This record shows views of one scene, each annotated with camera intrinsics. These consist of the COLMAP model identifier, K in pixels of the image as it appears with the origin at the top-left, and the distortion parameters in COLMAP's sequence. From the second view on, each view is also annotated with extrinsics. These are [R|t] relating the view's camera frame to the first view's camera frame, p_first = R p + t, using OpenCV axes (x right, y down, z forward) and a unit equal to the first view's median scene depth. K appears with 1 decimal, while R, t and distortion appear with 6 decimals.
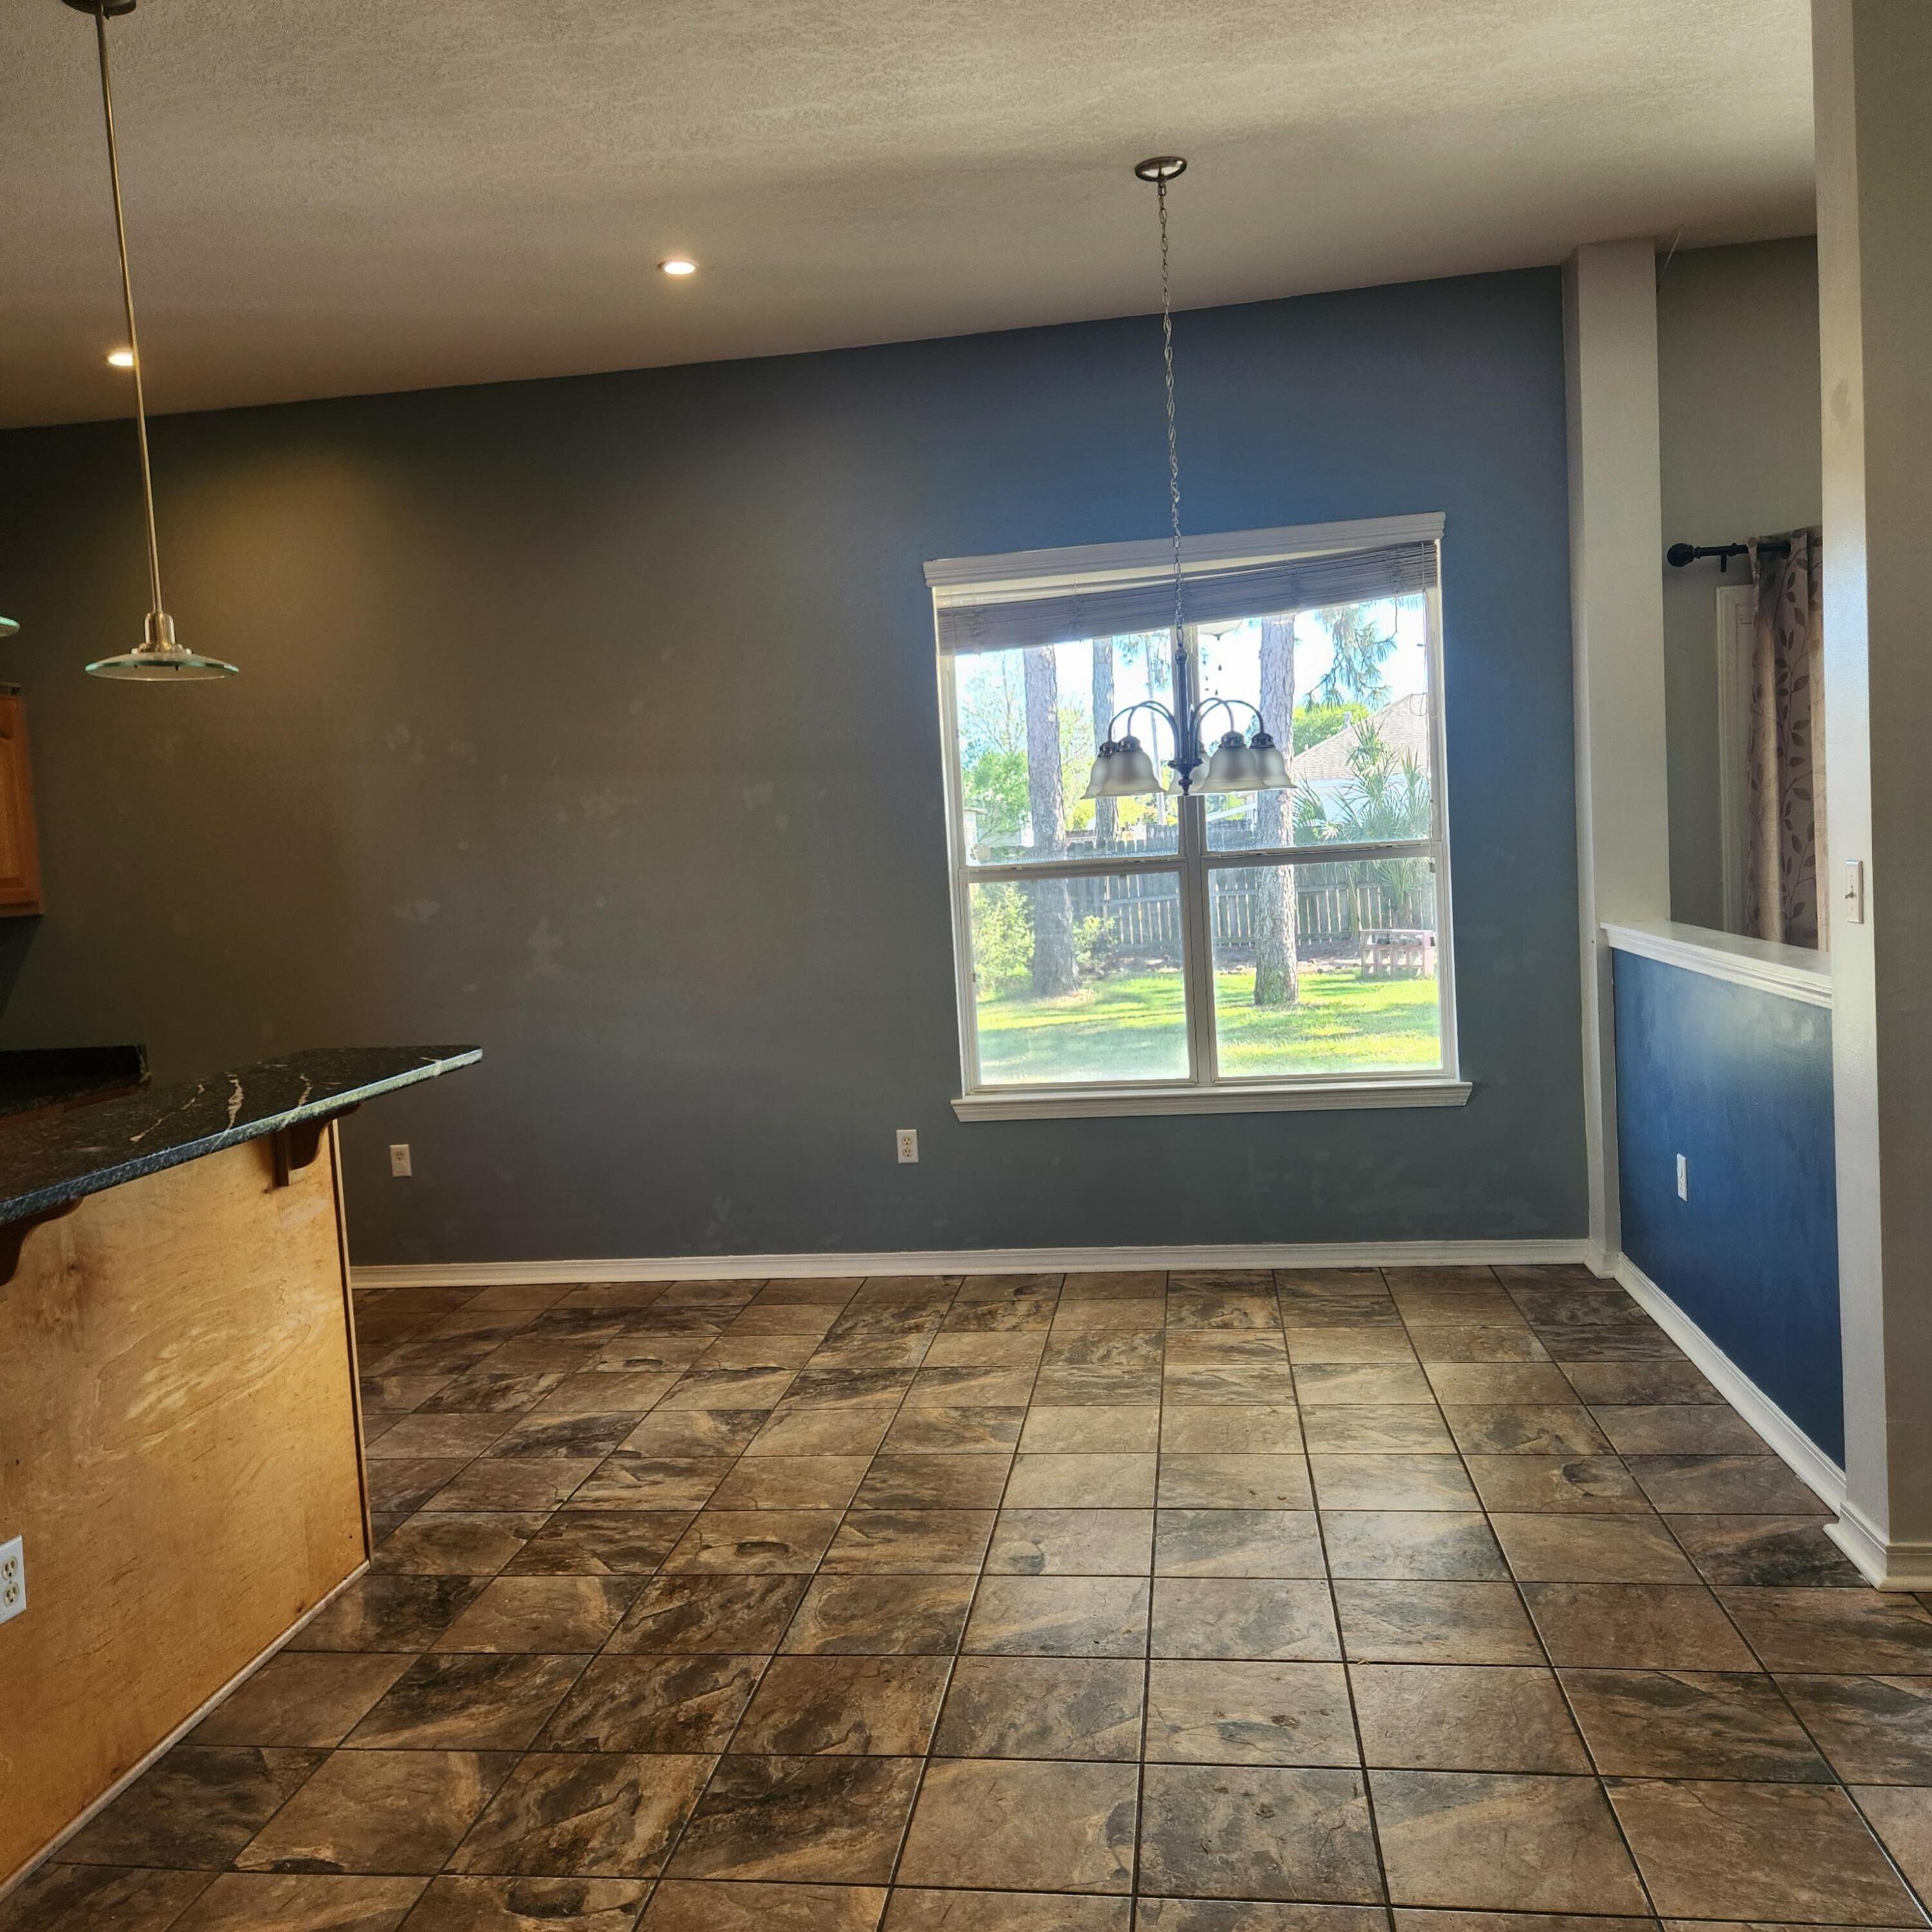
lens RADIAL K [[1720.6, 0, 929.3], [0, 1720.6, 970.3], [0, 0, 1]] dist [0.088011, -0.081272]
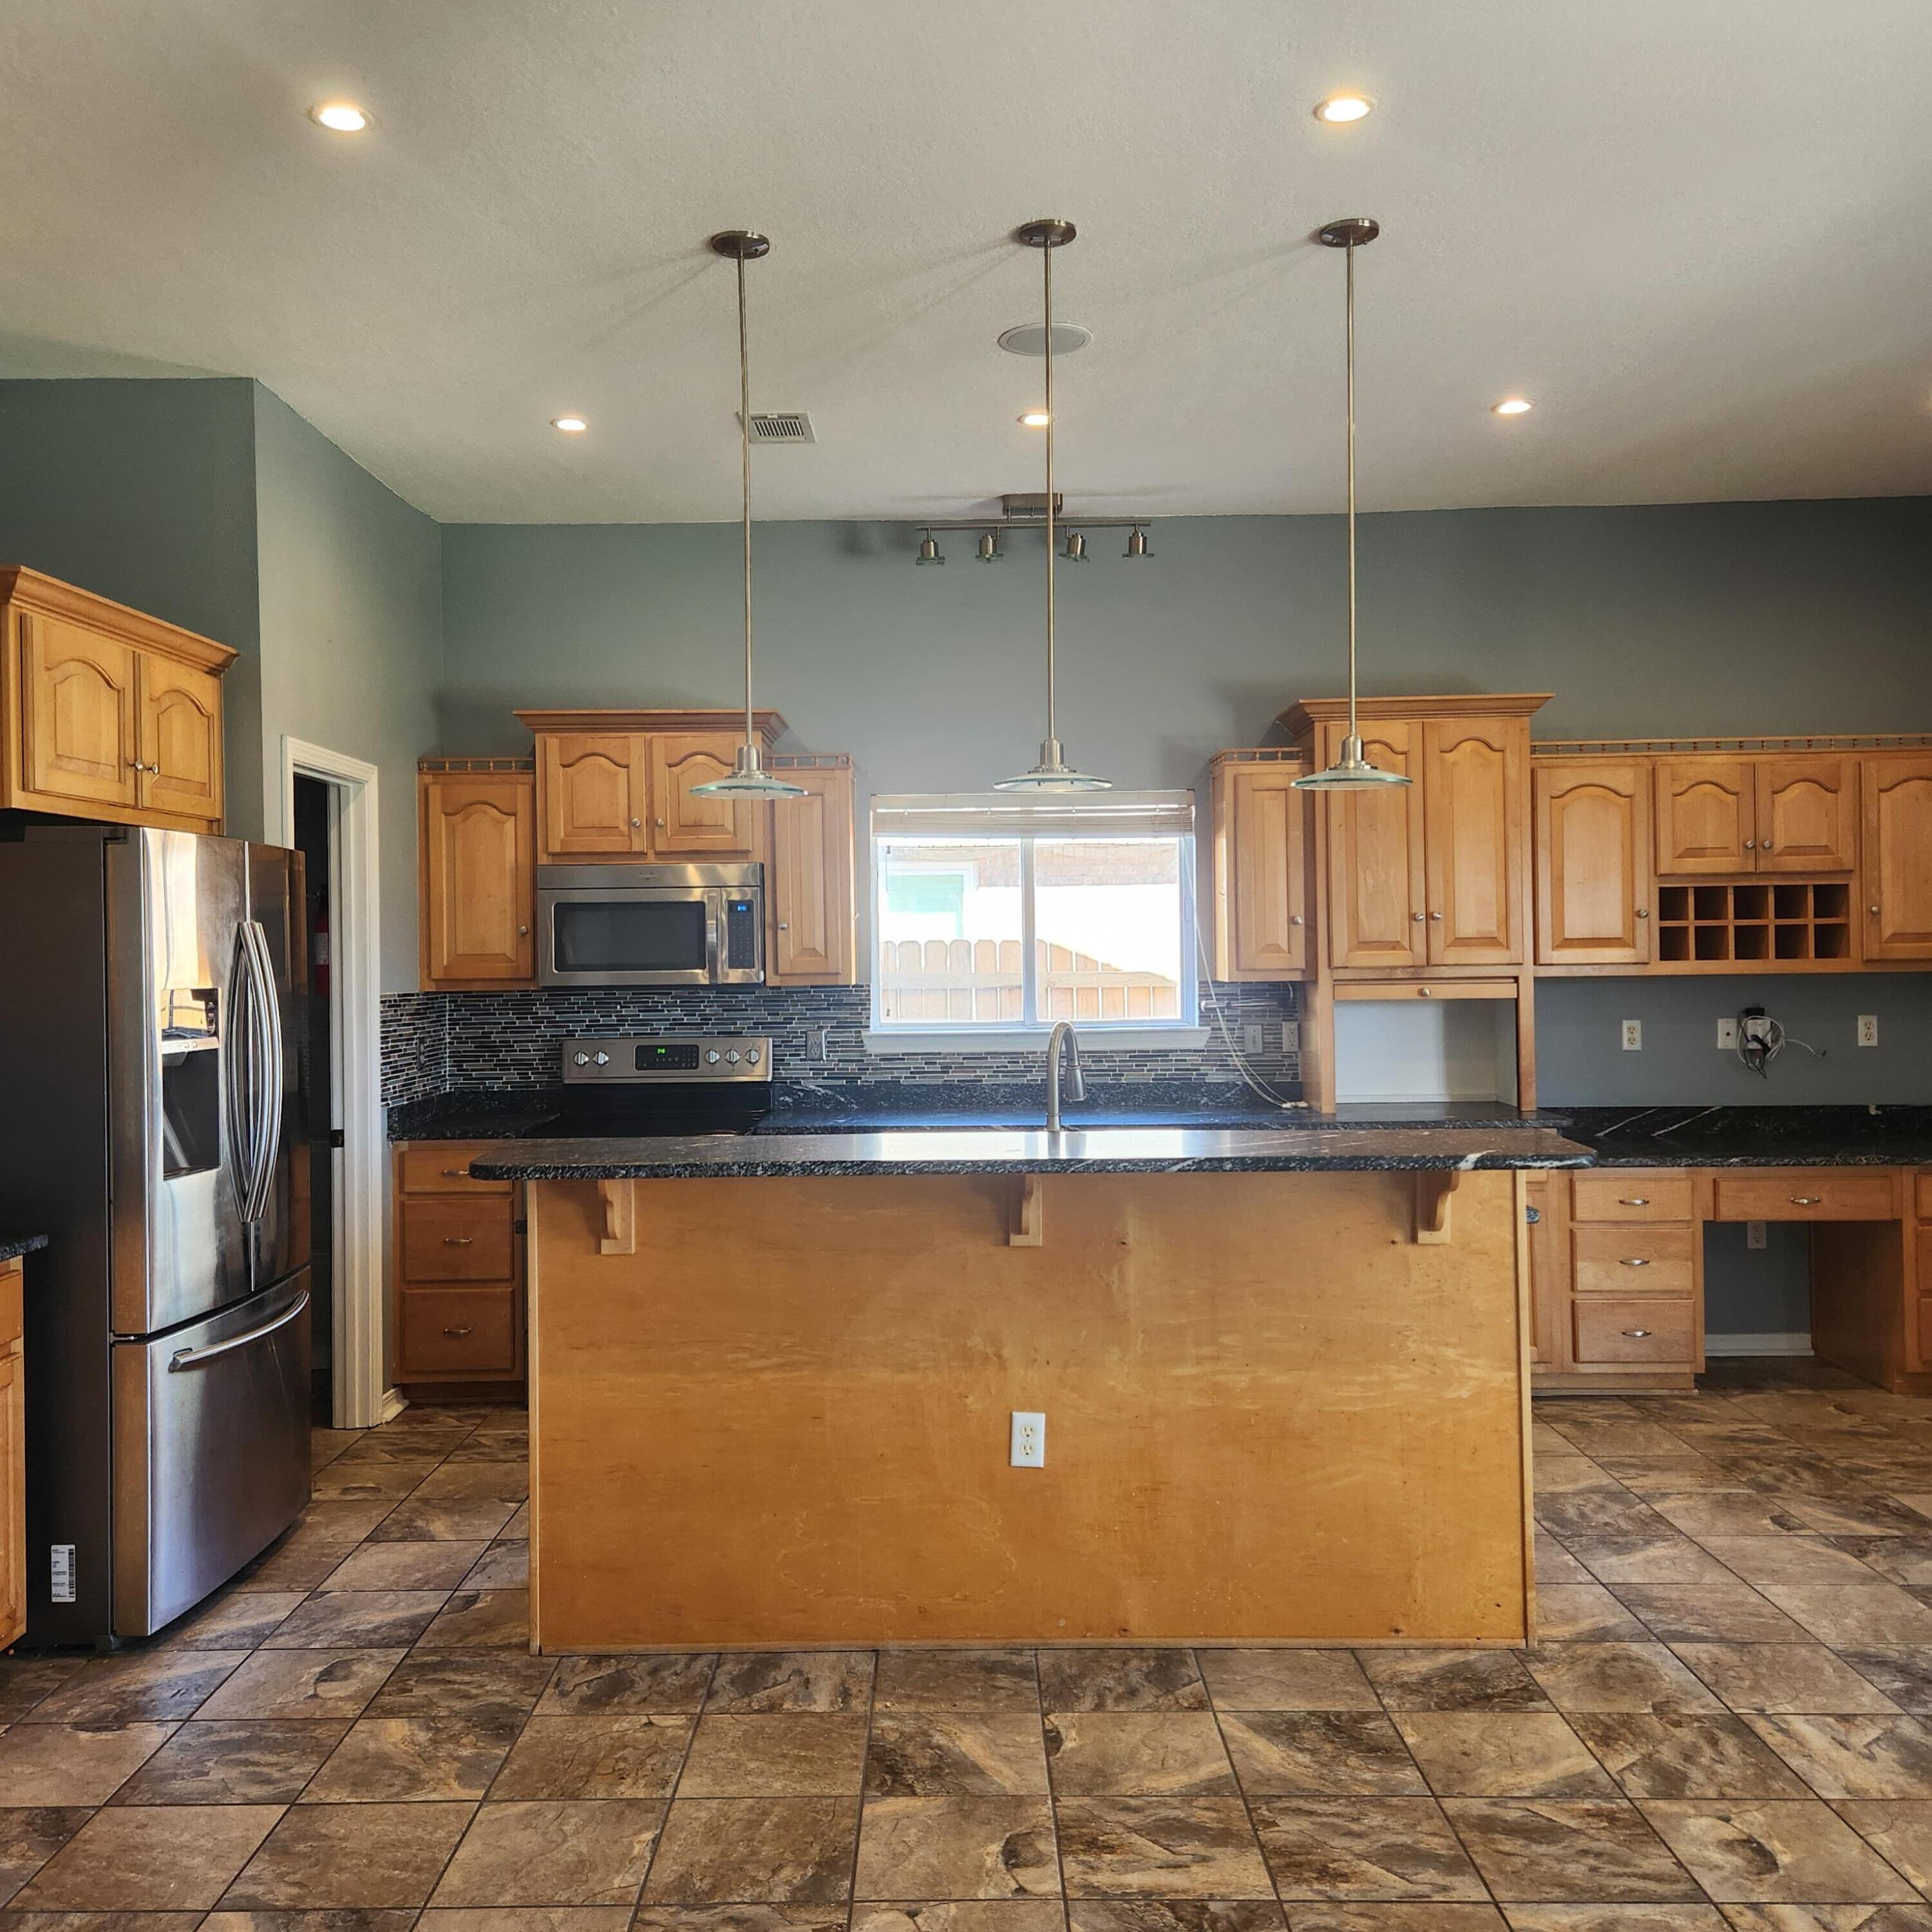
lens RADIAL K [[1720.6, 0, 930.9], [0, 1720.6, 941.1], [0, 0, 1]] dist [0.088011, -0.081272]
pose [[0.143400, 0.057653, -0.987984, 0.639951], [-0.071895, 0.996271, 0.047702, -0.093718], [0.987050, 0.064190, 0.147010, 0.513012]]
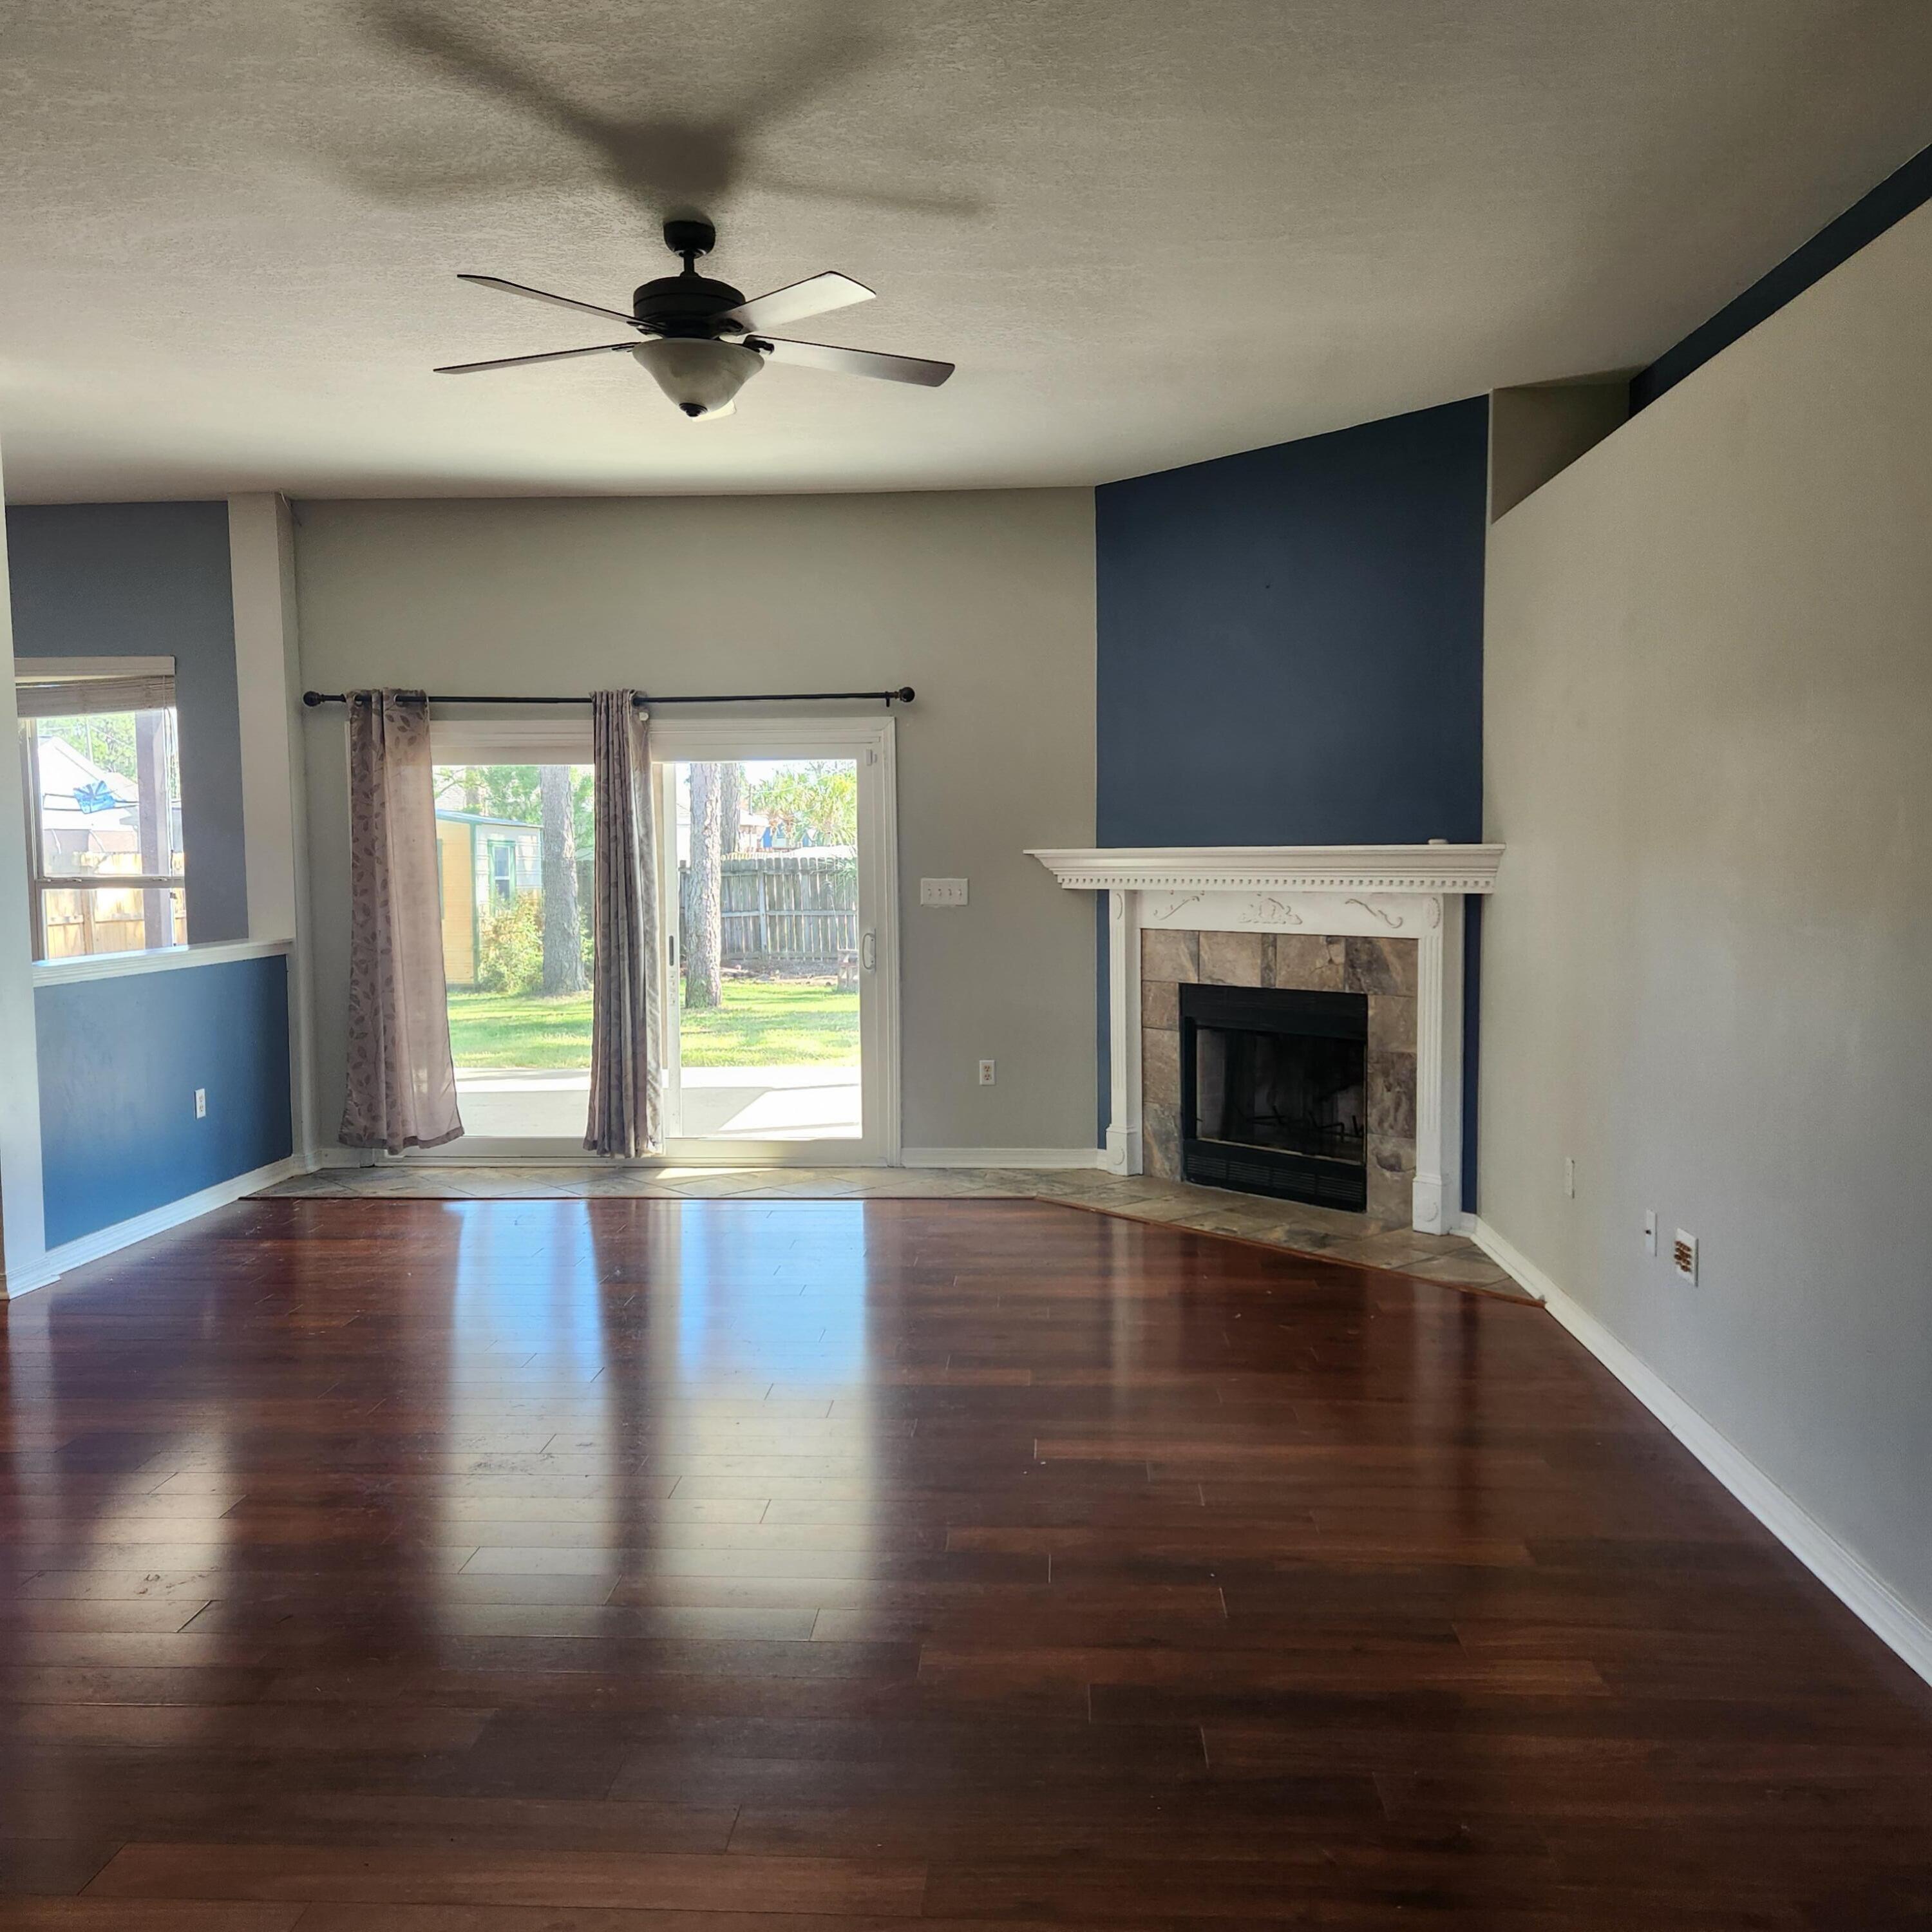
lens RADIAL K [[1720.6, 0, 953.8], [0, 1720.6, 960.9], [0, 0, 1]] dist [0.088011, -0.081272]
pose [[0.994347, 0.045322, 0.096018, 1.283014], [-0.044182, 0.998926, -0.013971, -0.018705], [-0.096548, 0.009649, 0.995282, -0.850925]]
